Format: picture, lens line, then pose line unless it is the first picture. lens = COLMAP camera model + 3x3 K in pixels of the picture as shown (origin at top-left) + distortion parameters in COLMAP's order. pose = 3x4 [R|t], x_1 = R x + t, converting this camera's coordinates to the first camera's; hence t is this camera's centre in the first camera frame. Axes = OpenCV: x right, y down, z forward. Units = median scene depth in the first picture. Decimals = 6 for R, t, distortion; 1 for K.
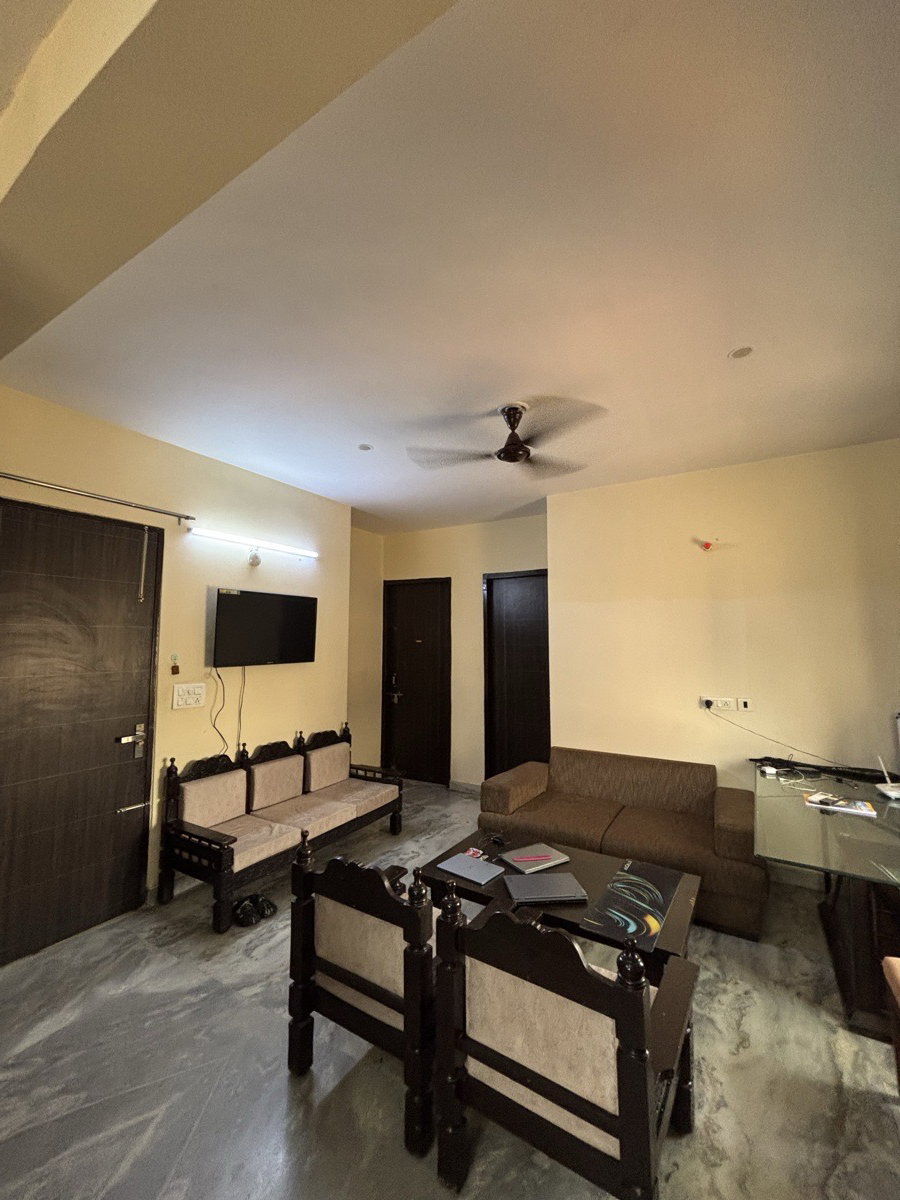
lens RADIAL K [[485.2, 0, 447.8], [0, 485.2, 600.3], [0, 0, 1]] dist [-0.000052, -0.000002]
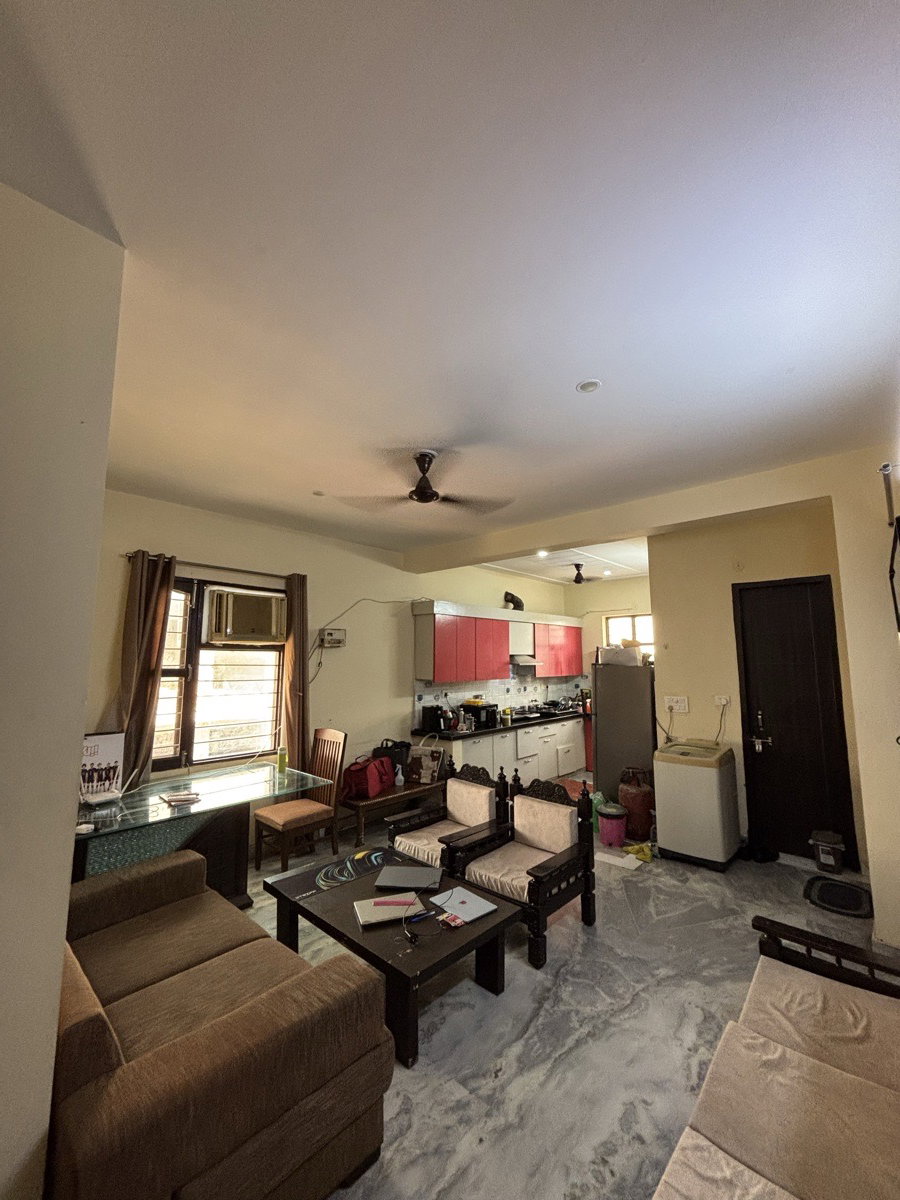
lens RADIAL K [[485.2, 0, 450.3], [0, 485.2, 599.3], [0, 0, 1]] dist [-0.000052, -0.000002]
pose [[-0.981208, 0.027795, 0.190941, -0.140512], [-0.012927, 0.977878, -0.208774, 0.177649], [-0.192520, -0.207319, -0.959143, 2.253511]]
